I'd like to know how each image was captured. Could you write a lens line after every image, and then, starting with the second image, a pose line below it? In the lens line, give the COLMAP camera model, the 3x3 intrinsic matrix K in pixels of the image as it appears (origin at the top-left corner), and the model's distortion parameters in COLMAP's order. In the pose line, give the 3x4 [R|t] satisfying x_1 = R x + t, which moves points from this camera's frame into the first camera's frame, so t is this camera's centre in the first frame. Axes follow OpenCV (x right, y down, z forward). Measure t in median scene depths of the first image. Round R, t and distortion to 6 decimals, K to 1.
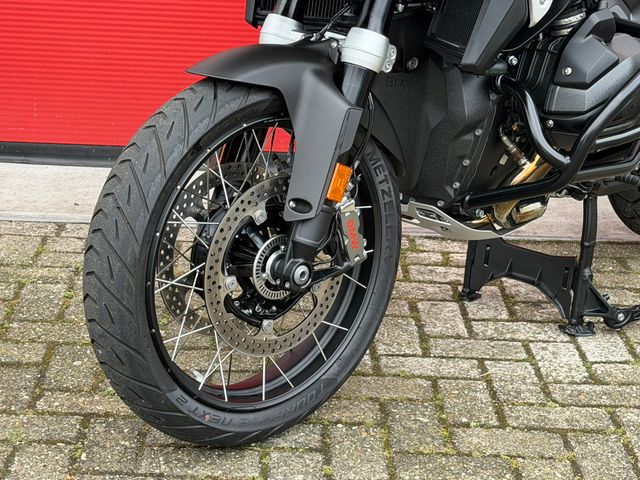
lens RADIAL K [[1471.9, 0, 315.3], [0, 1471.9, 250.0], [0, 0, 1]] dist [0.133285, 0.054958]
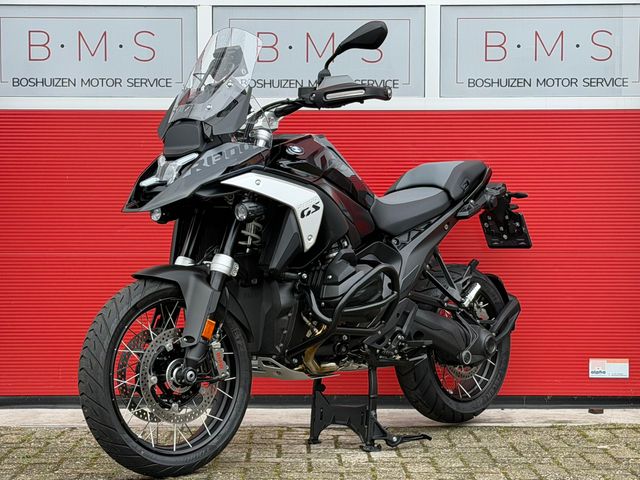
lens RADIAL K [[1471.9, 0, 315.3], [0, 1471.9, 250.0], [0, 0, 1]] dist [0.133285, 0.054958]
pose [[0.998983, -0.040935, -0.018877, 0.185736], [0.032953, 0.948910, -0.313821, 0.445048], [0.030759, 0.312880, 0.949295, -0.839286]]
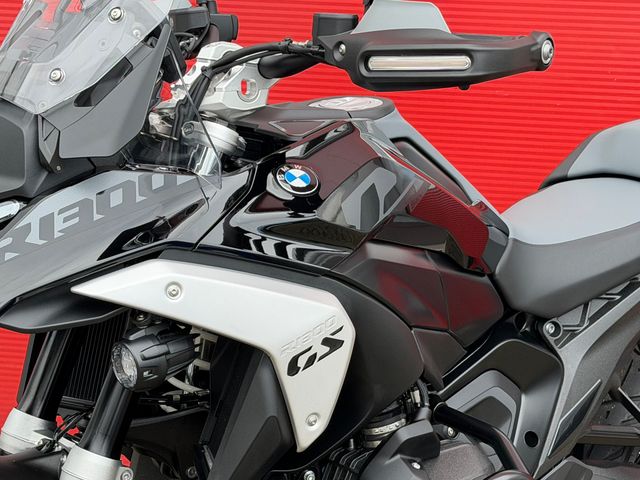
lens RADIAL K [[1471.9, 0, 315.3], [0, 1471.9, 250.0], [0, 0, 1]] dist [0.133285, 0.054958]
pose [[0.987706, 0.028876, -0.153636, 0.255761], [-0.048094, 0.991255, -0.122885, -0.152076], [0.148744, 0.128763, 0.980457, 0.205934]]
